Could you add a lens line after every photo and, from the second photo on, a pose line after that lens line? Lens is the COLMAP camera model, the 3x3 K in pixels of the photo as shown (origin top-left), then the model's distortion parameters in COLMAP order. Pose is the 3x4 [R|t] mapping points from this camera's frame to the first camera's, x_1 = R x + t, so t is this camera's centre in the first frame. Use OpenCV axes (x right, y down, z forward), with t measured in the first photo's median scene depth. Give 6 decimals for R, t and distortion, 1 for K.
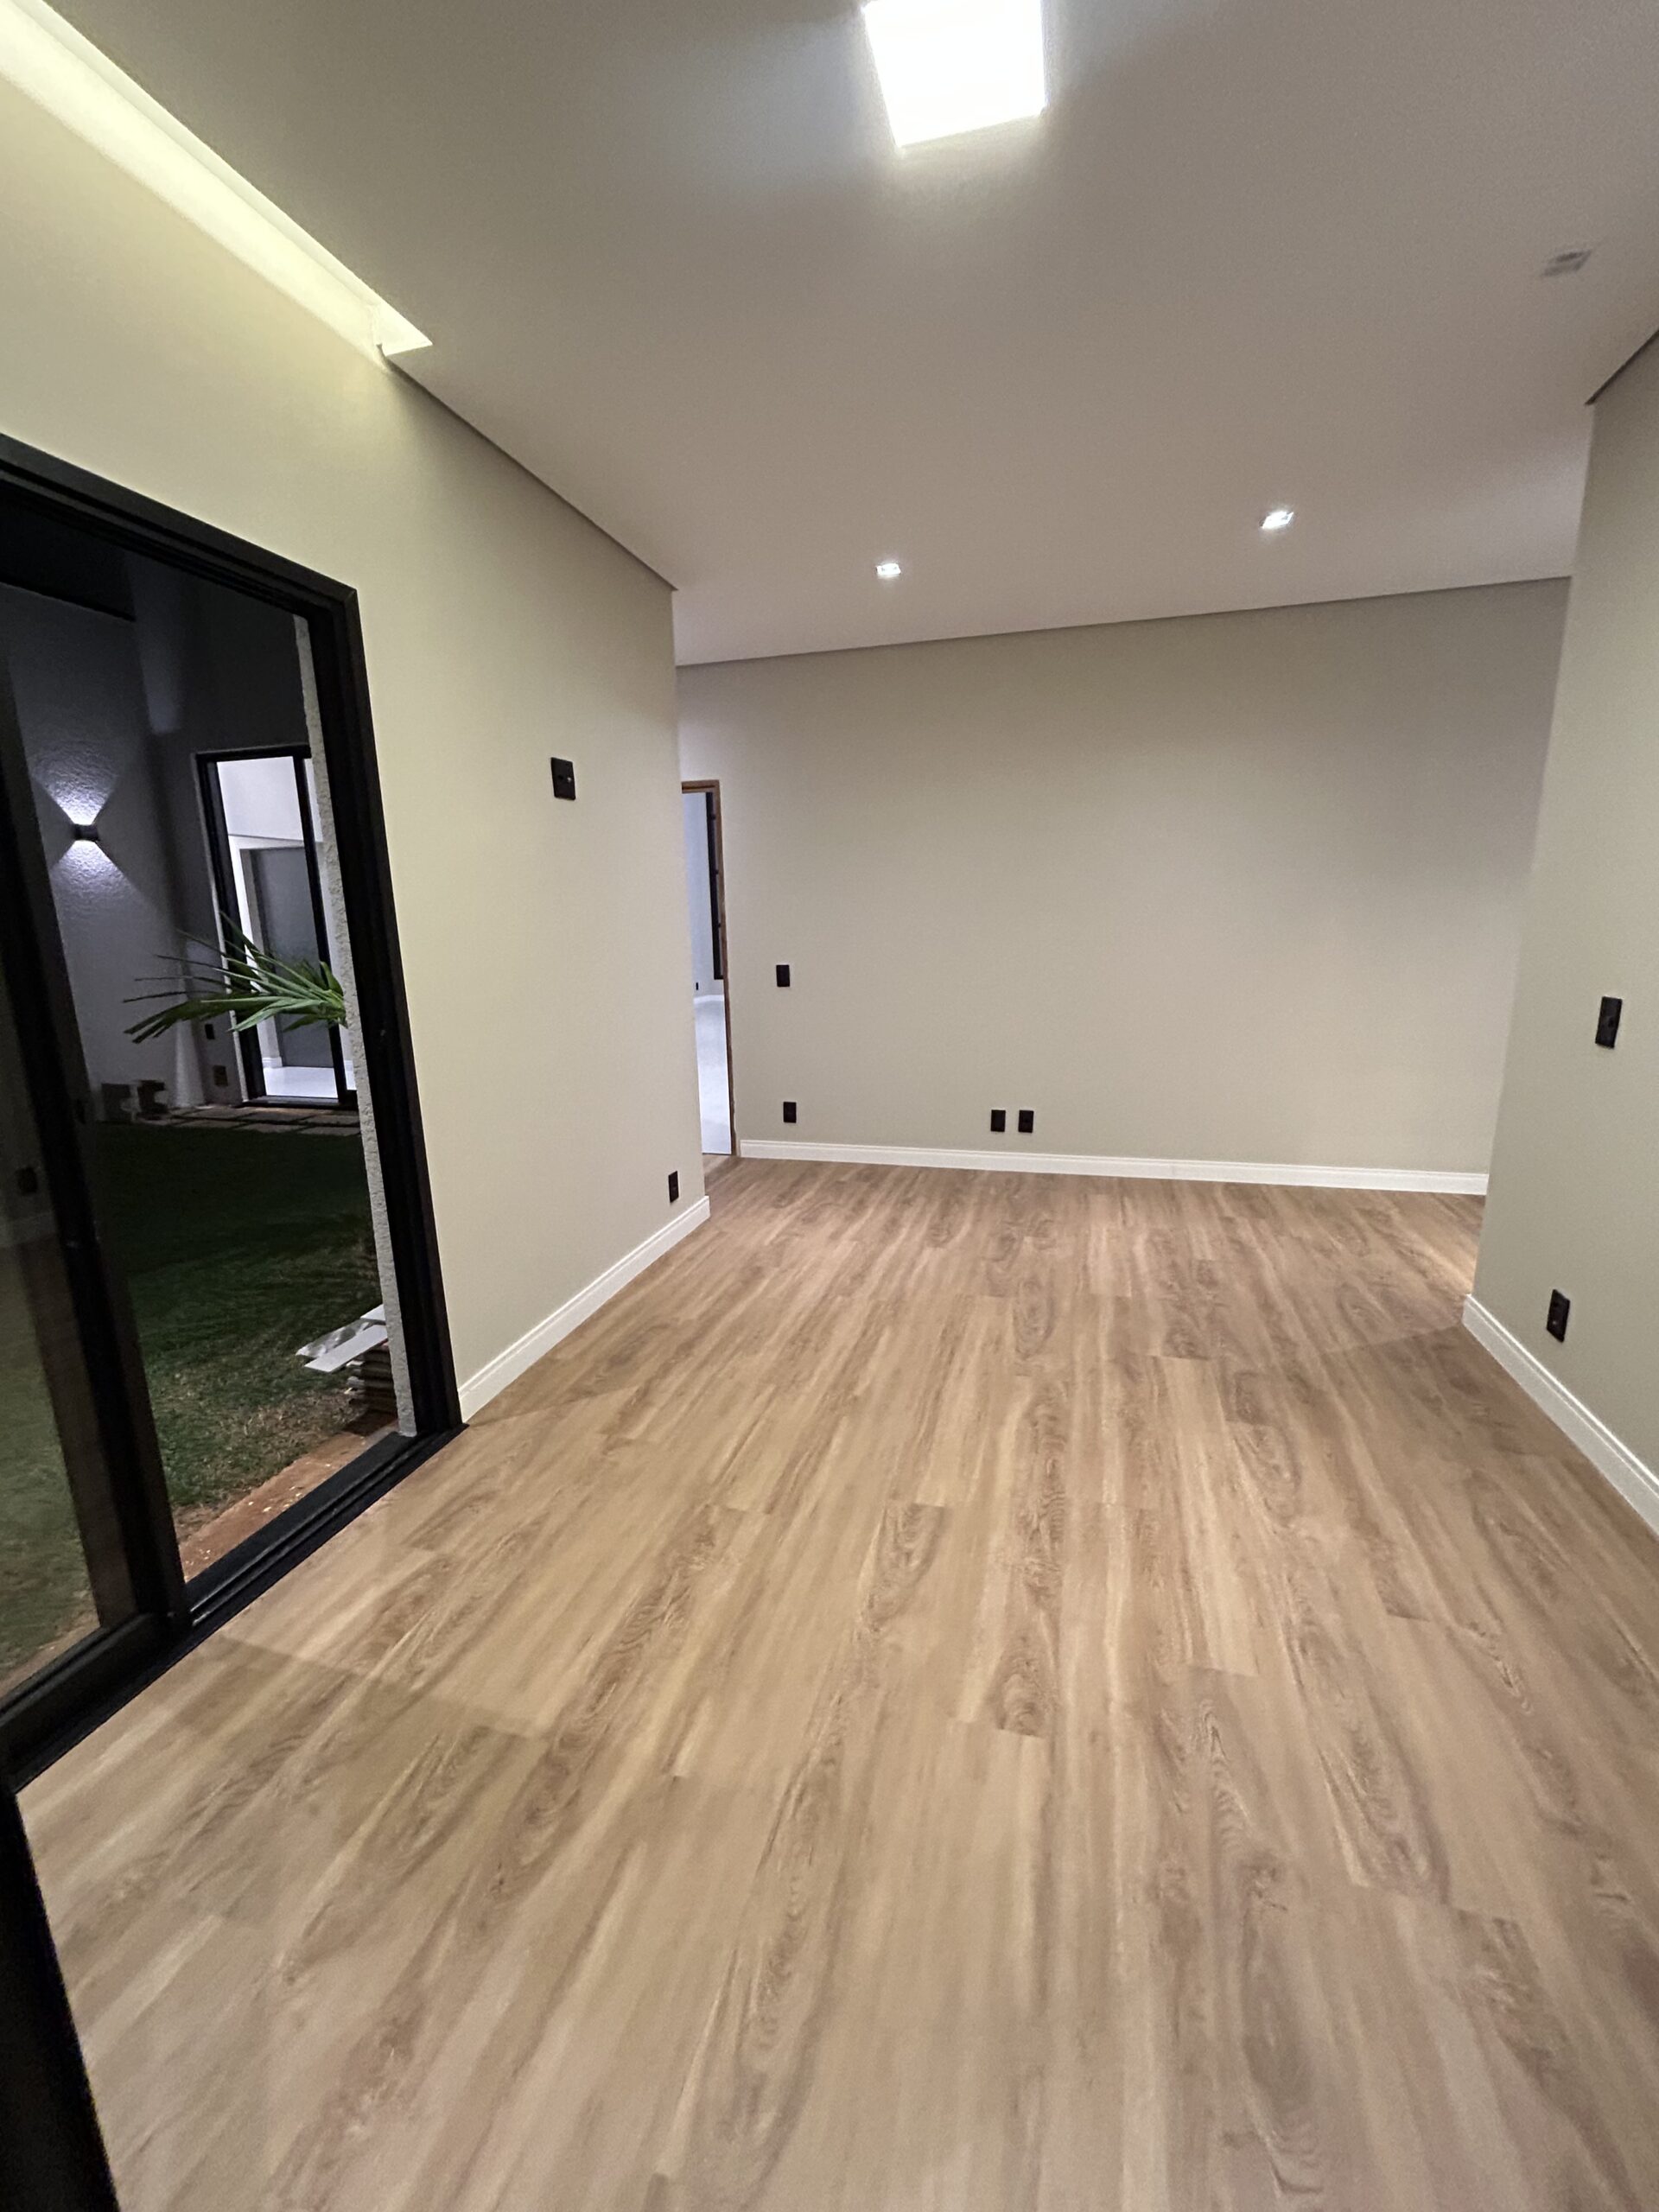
lens RADIAL K [[892.4, 0, 830.0], [0, 892.4, 1108.0], [0, 0, 1]] dist [0.000655, 0.001225]
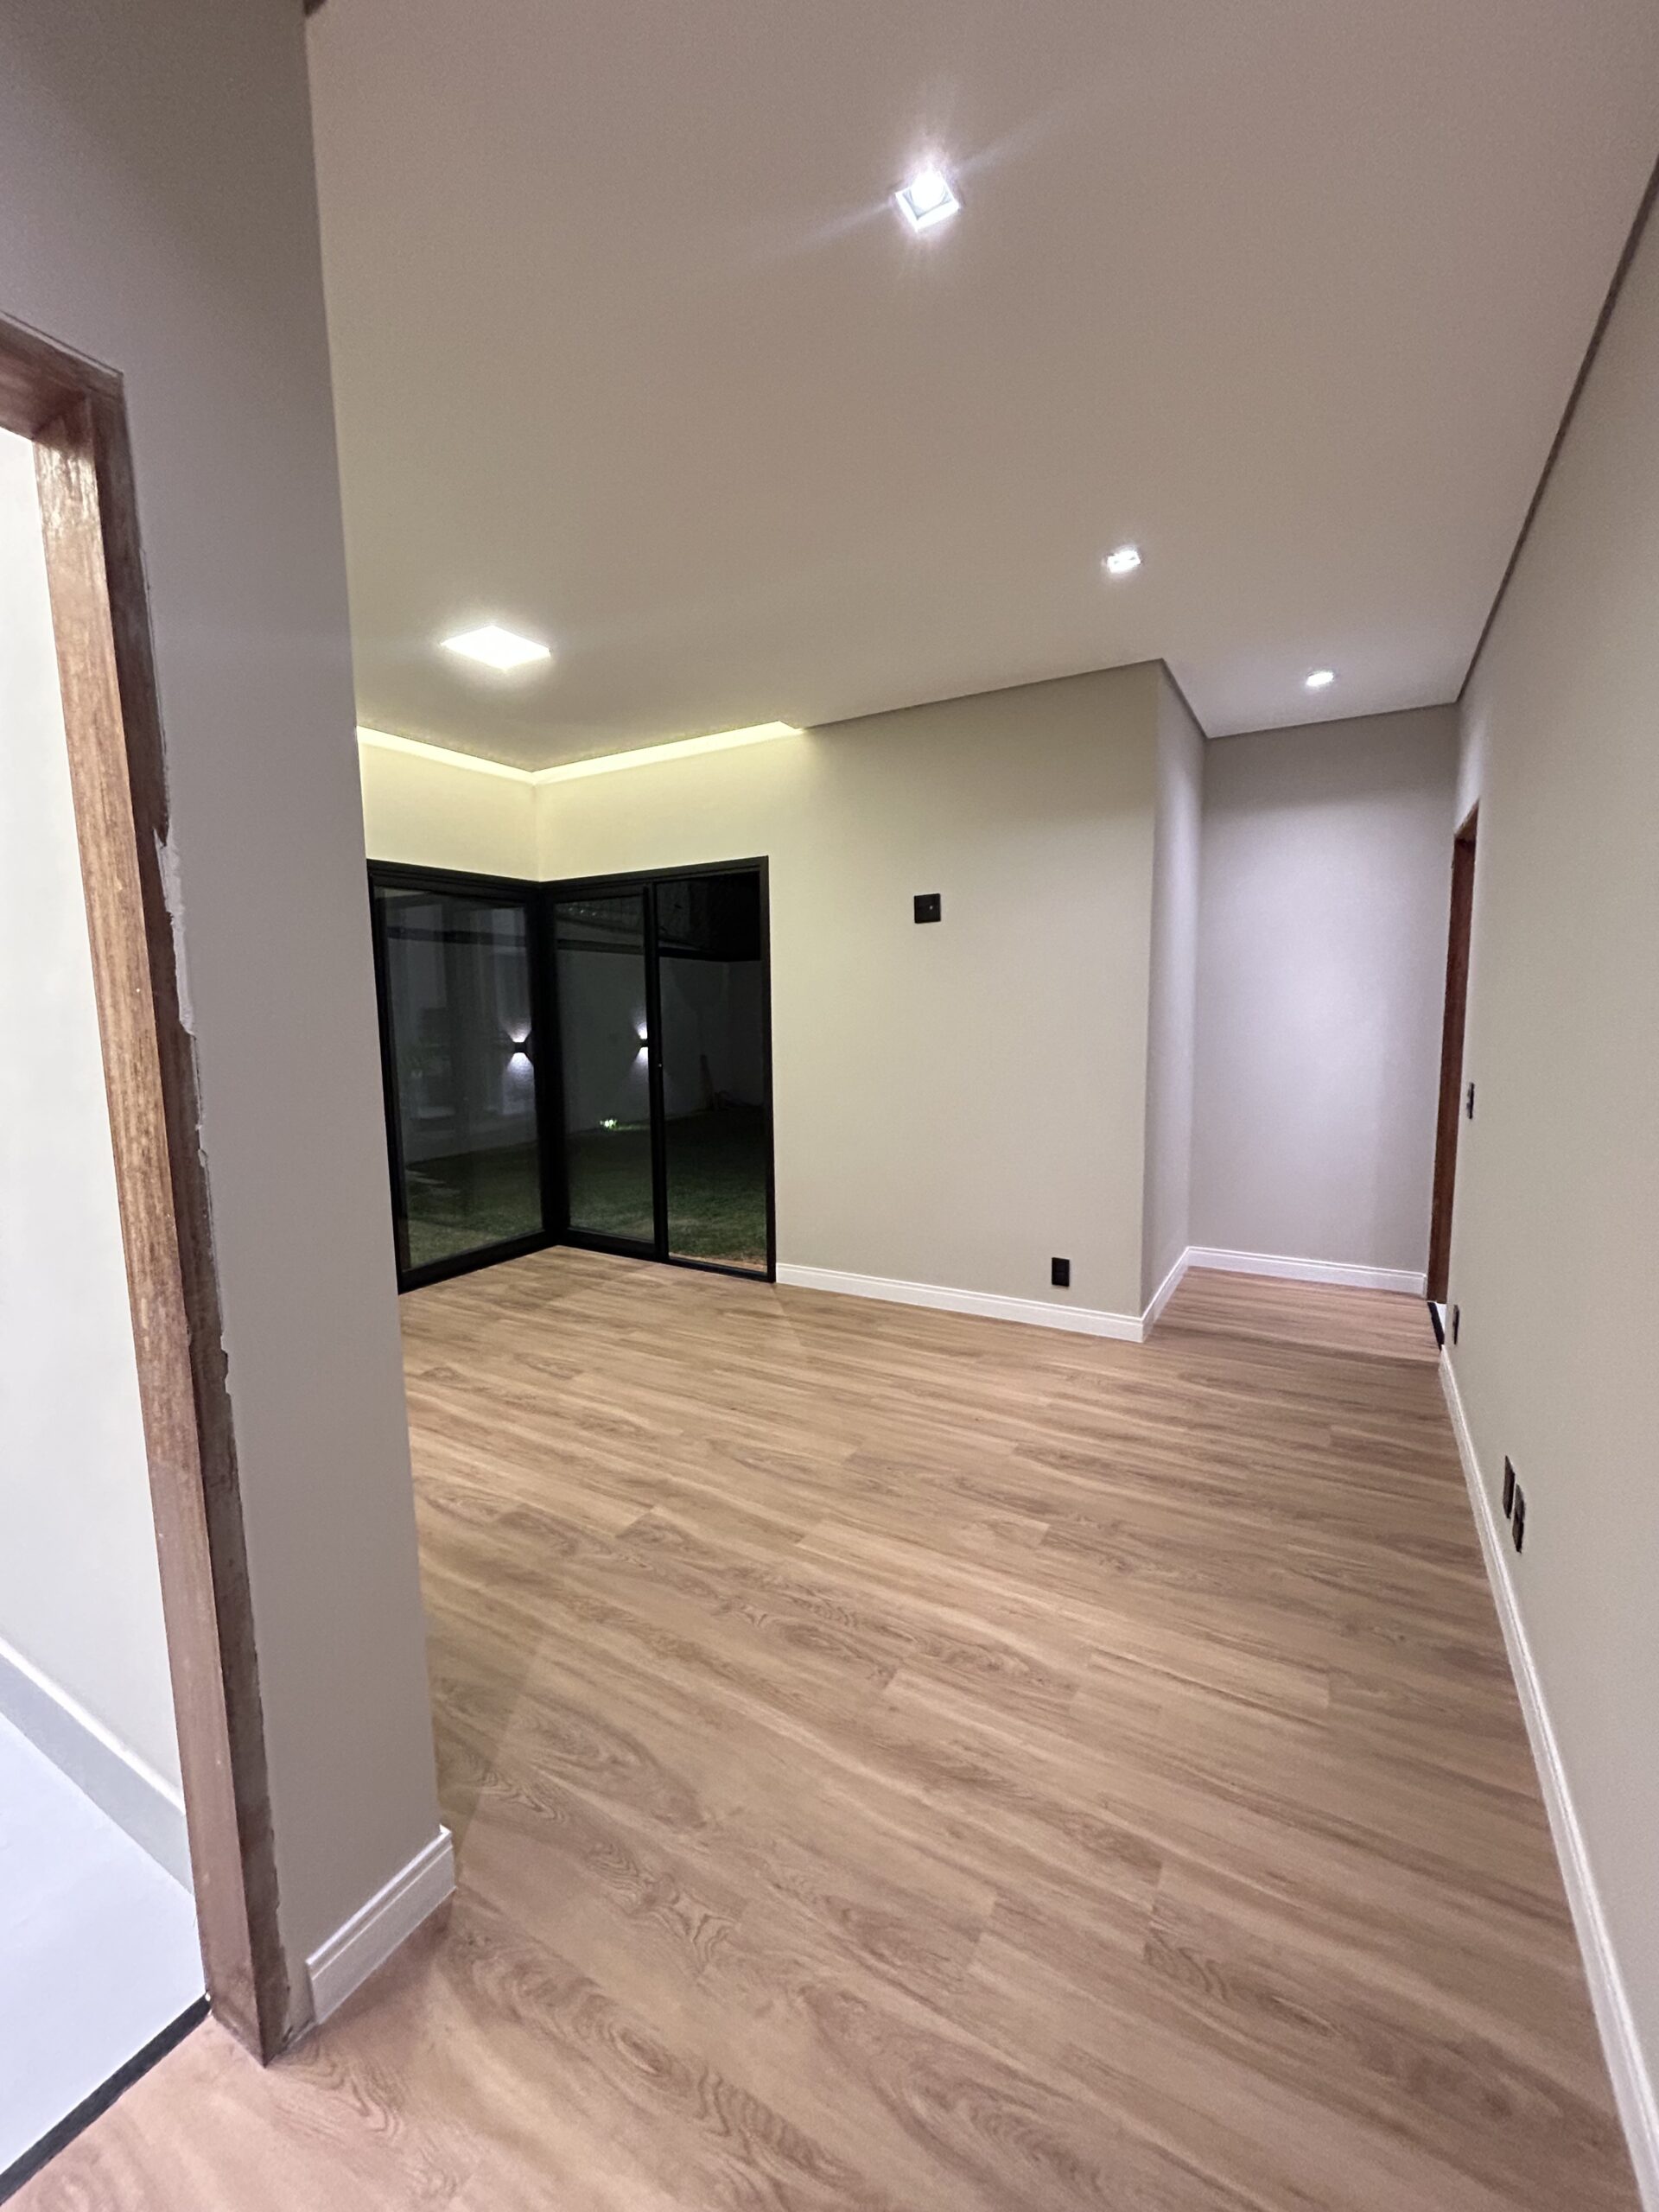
lens RADIAL K [[892.4, 0, 834.8], [0, 892.4, 1107.1], [0, 0, 1]] dist [0.000655, 0.001225]
pose [[-0.248749, 0.134018, -0.959251, 1.139810], [-0.183011, 0.966037, 0.182424, -0.315013], [0.951121, 0.220932, -0.215774, 1.291534]]
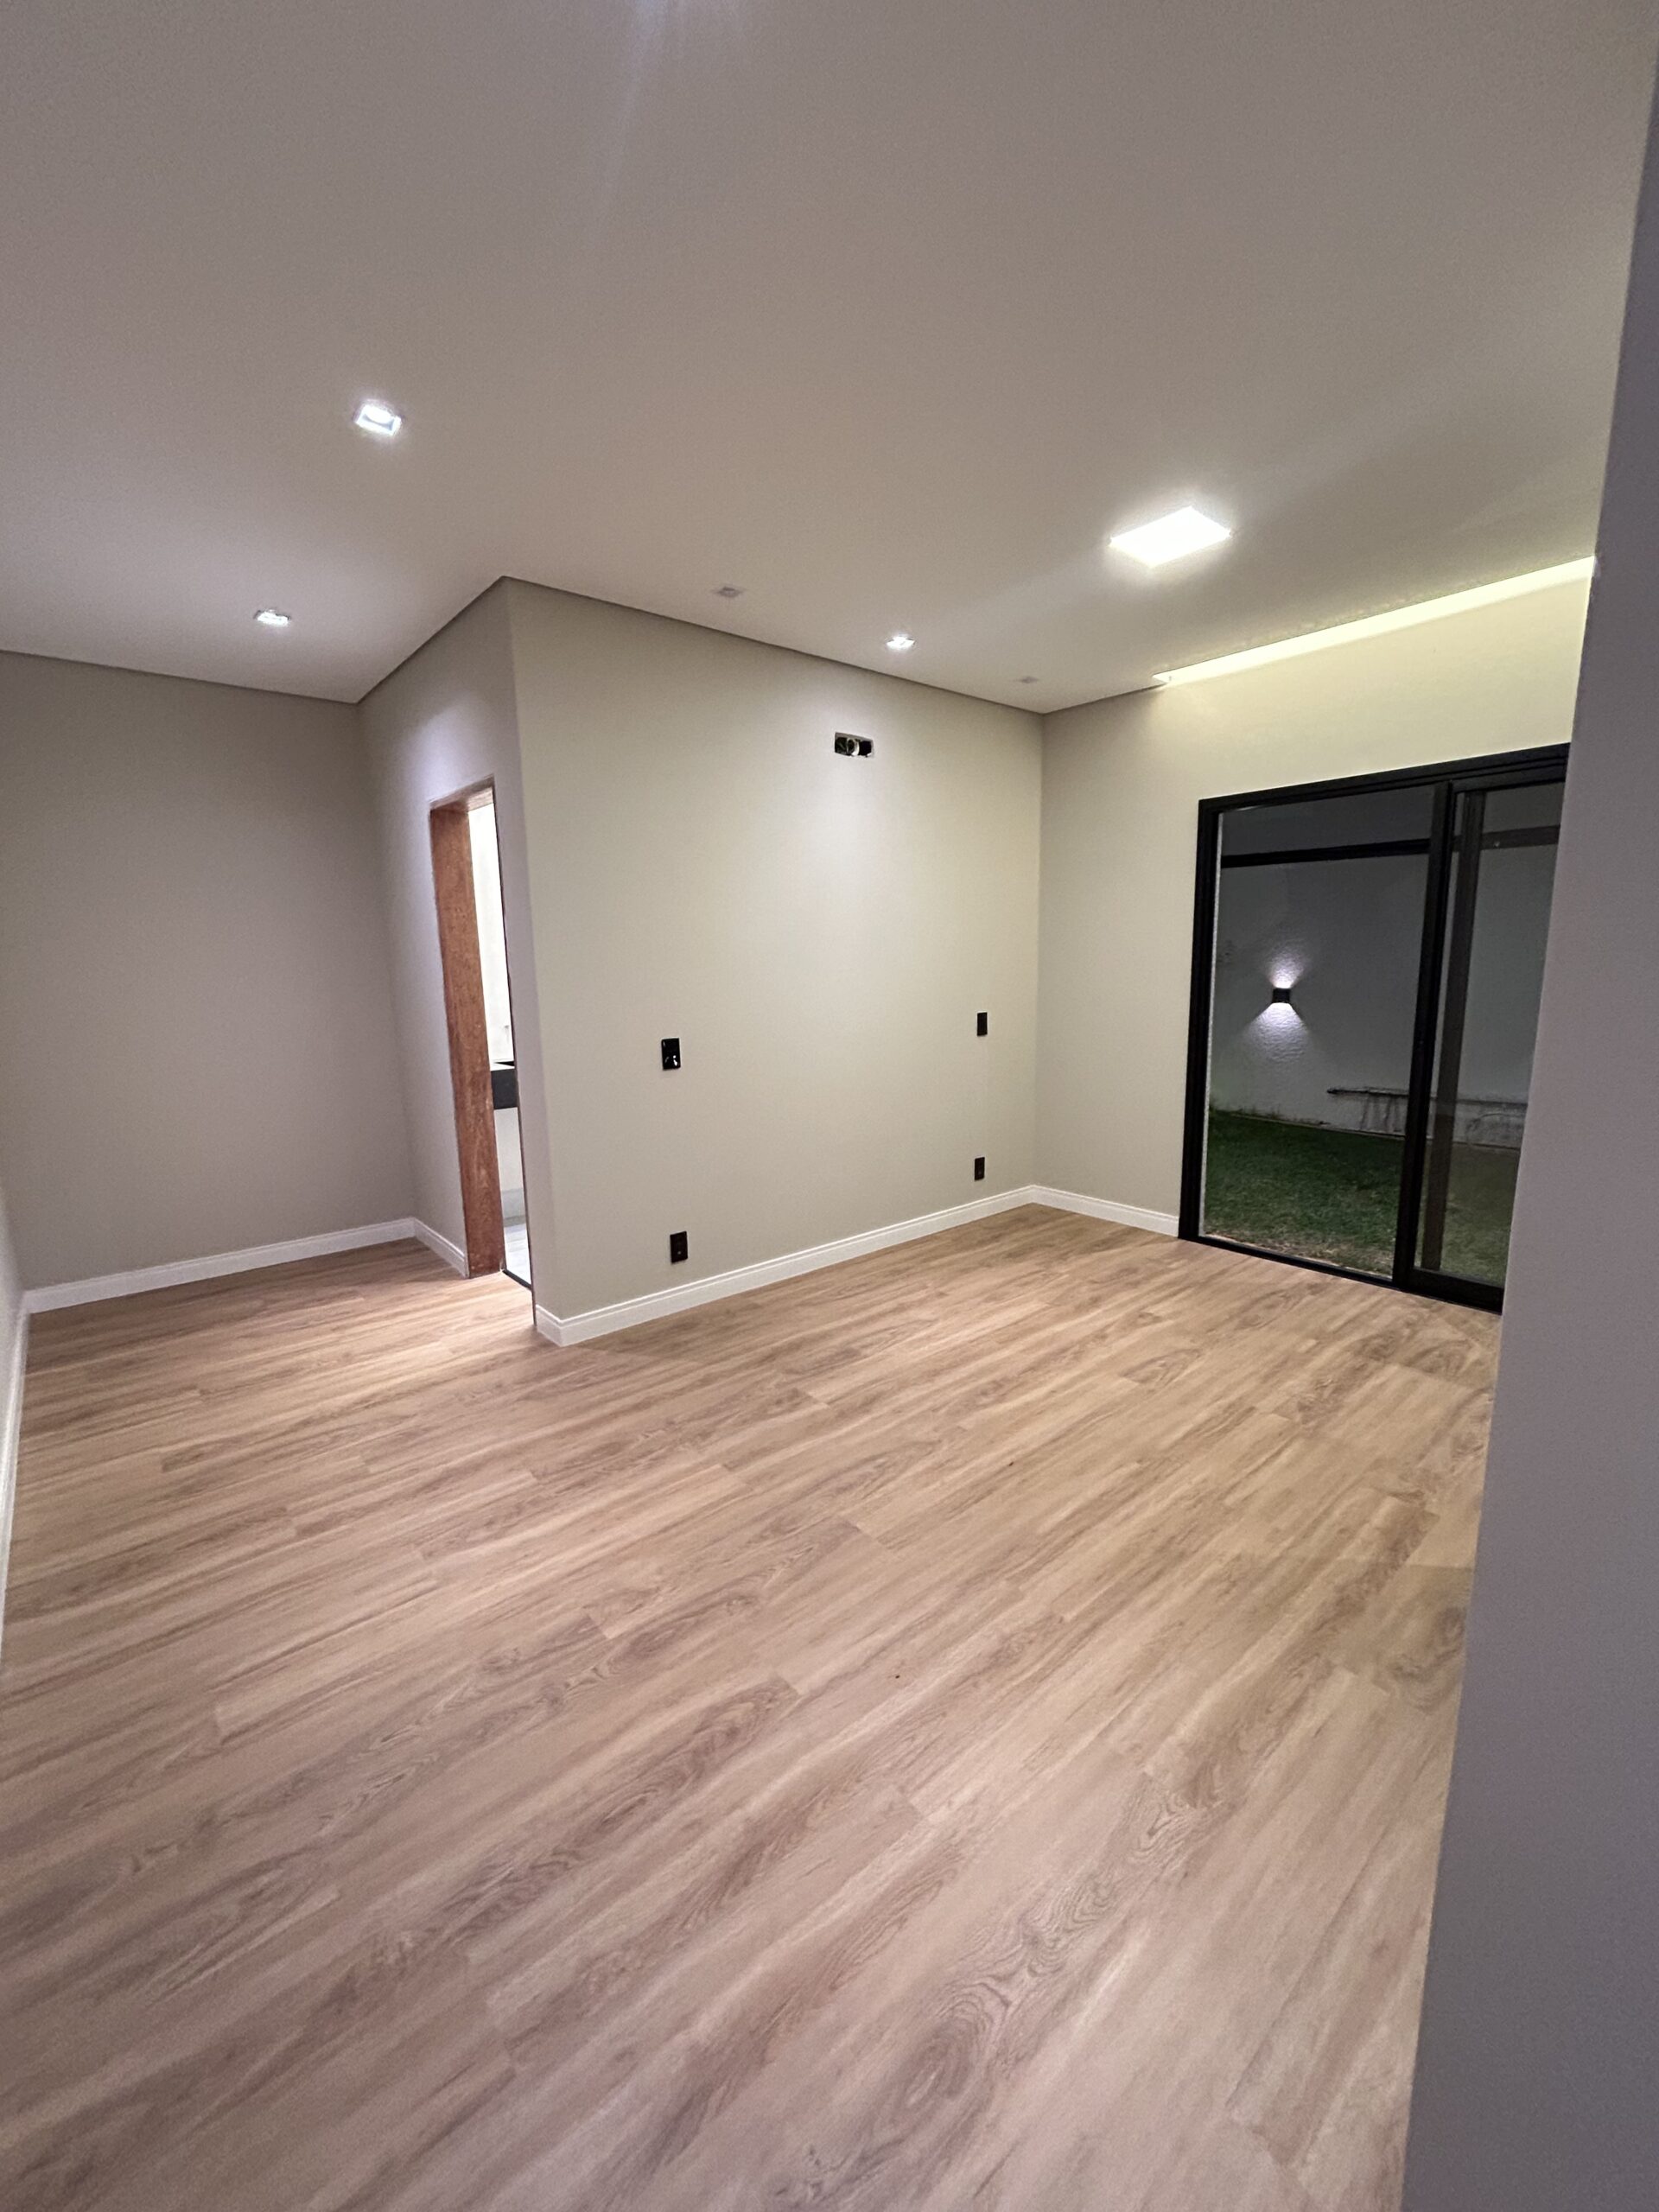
lens RADIAL K [[892.4, 0, 831.5], [0, 892.4, 1100.4], [0, 0, 1]] dist [0.000655, 0.001225]
pose [[-0.828097, -0.055872, 0.557794, -0.203834], [0.151302, 0.935818, 0.318360, -0.388501], [-0.539781, 0.348028, -0.766494, 1.686391]]
